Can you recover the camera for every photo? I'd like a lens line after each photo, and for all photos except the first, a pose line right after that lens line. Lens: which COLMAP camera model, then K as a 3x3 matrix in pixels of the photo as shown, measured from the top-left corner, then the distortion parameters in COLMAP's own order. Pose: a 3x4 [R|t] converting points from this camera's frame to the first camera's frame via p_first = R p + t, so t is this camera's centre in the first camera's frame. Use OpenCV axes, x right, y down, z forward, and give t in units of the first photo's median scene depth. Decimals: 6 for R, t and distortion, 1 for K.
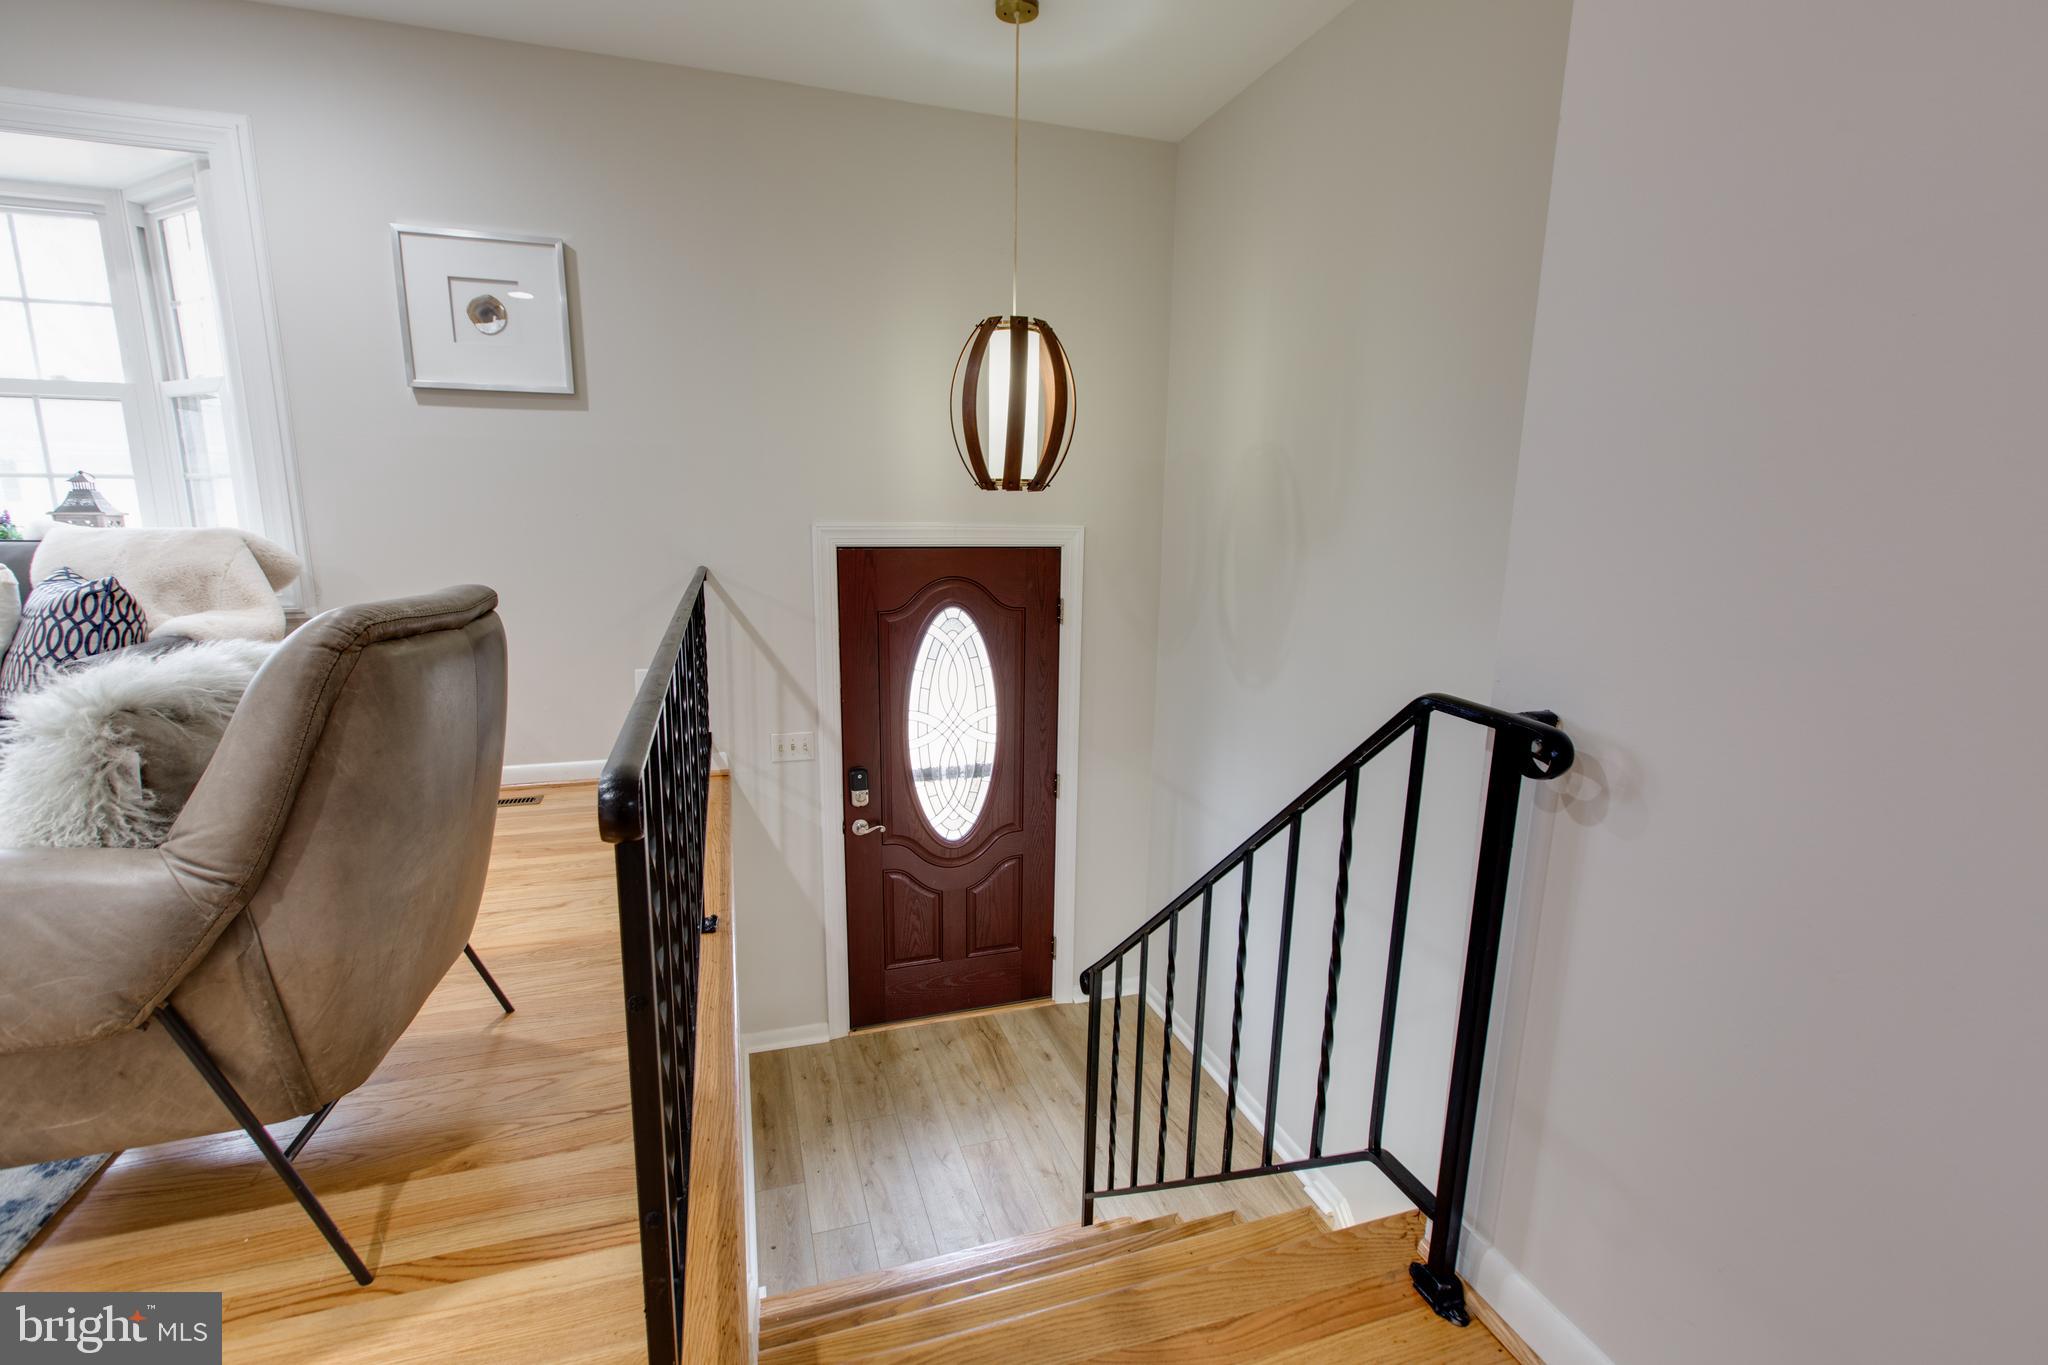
lens RADIAL K [[932.0, 0, 1027.2], [0, 932.0, 690.8], [0, 0, 1]] dist [0.003559, -0.002443]
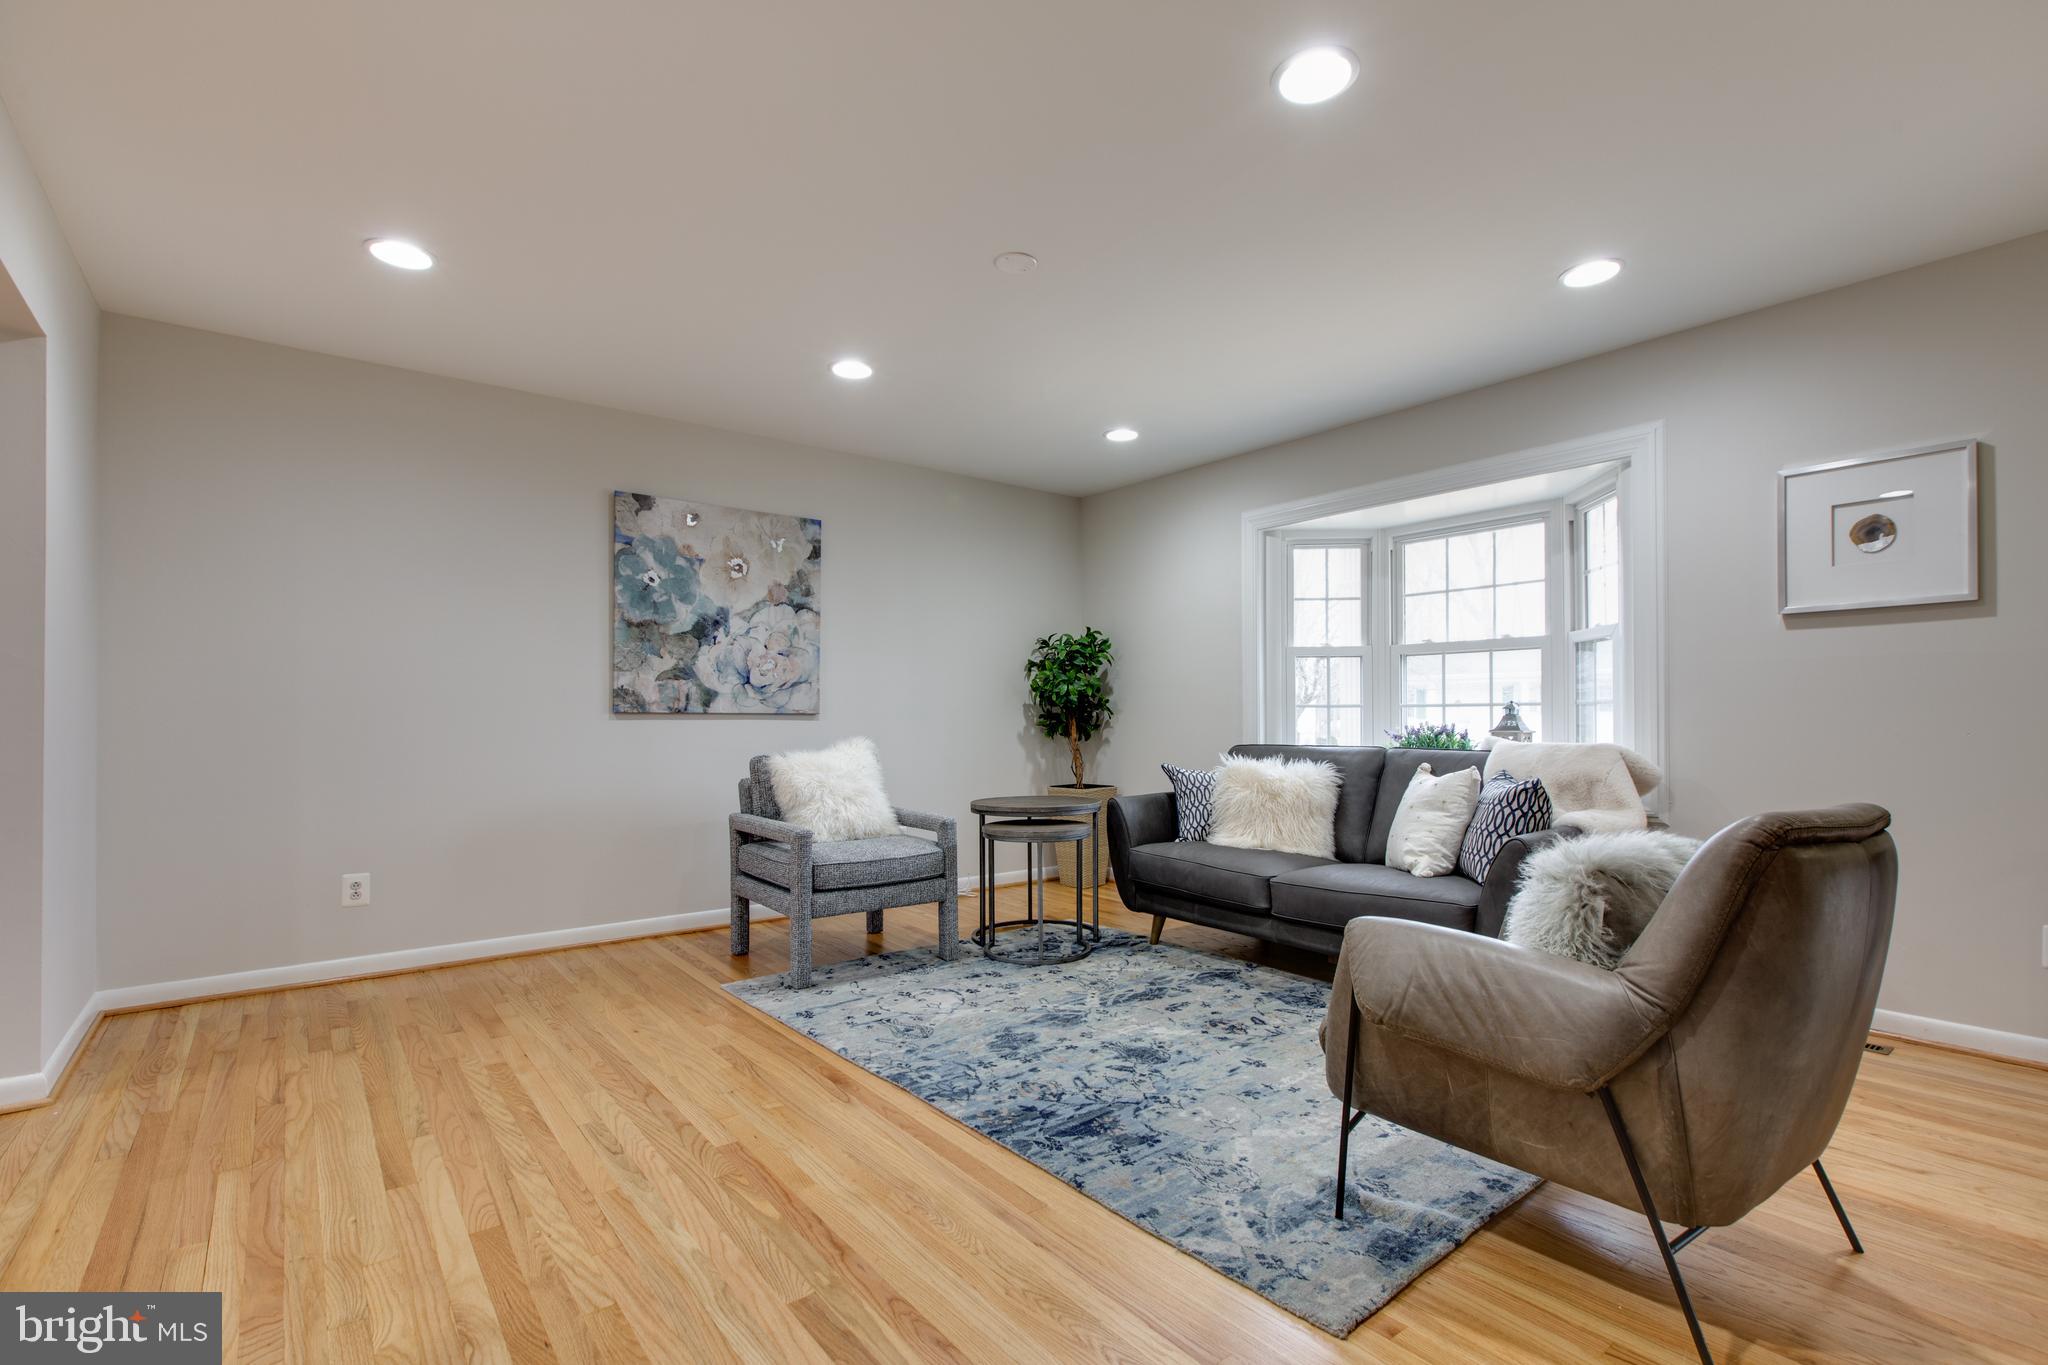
lens RADIAL K [[932.0, 0, 1057.5], [0, 932.0, 708.8], [0, 0, 1]] dist [0.003559, -0.002443]
pose [[0.360351, -0.021214, -0.932576, 0.062372], [-0.172778, 0.980925, -0.089076, 0.034532], [0.916676, 0.193228, 0.349812, -0.234551]]
